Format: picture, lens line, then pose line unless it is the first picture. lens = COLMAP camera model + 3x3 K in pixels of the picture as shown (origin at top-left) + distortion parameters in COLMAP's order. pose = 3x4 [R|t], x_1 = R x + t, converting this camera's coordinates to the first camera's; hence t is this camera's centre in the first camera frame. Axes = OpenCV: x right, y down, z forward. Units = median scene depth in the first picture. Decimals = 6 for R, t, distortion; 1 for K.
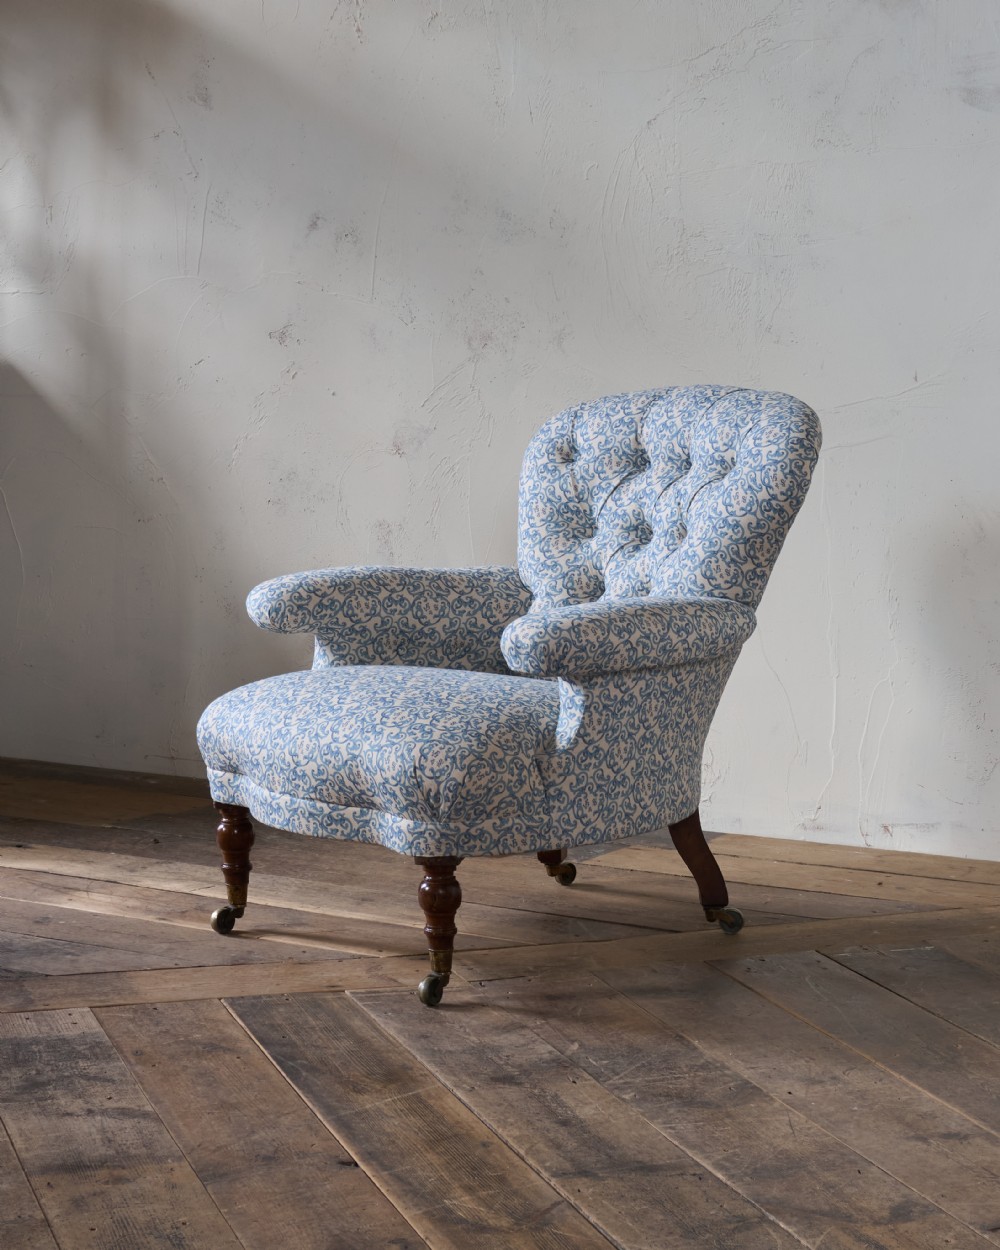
lens RADIAL K [[2877.3, 0, 500.0], [0, 2877.3, 625.0], [0, 0, 1]] dist [-0.157159, 0.177607]
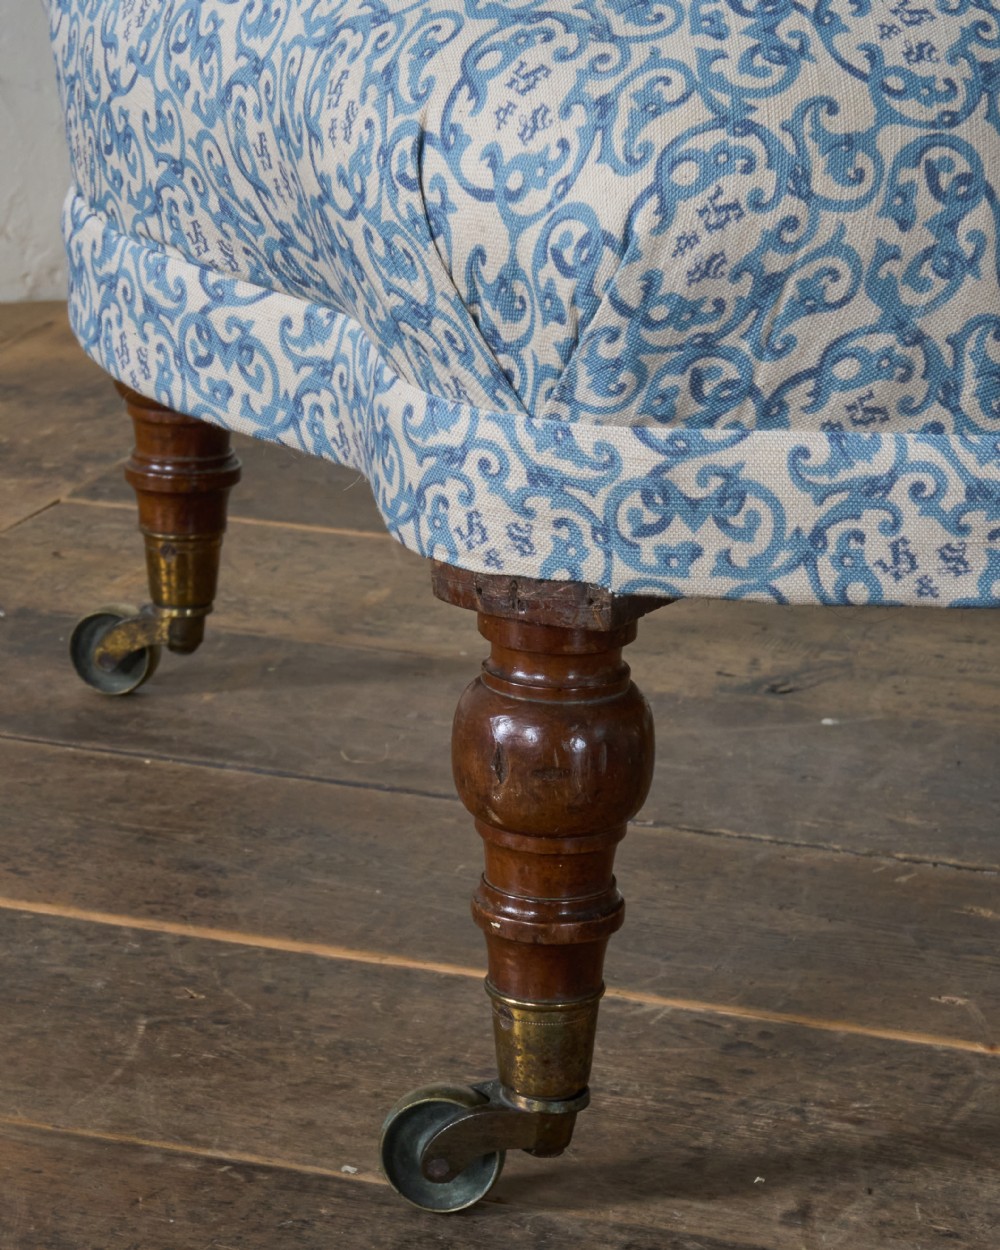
lens RADIAL K [[4001.8, 0, 500.0], [0, 4001.8, 625.0], [0, 0, 1]] dist [-0.081830, 0.856103]
pose [[0.929239, 0.137061, -0.343117, 0.077341], [-0.079918, 0.981226, 0.175523, 0.033196], [0.360733, -0.135682, 0.922747, 0.732019]]
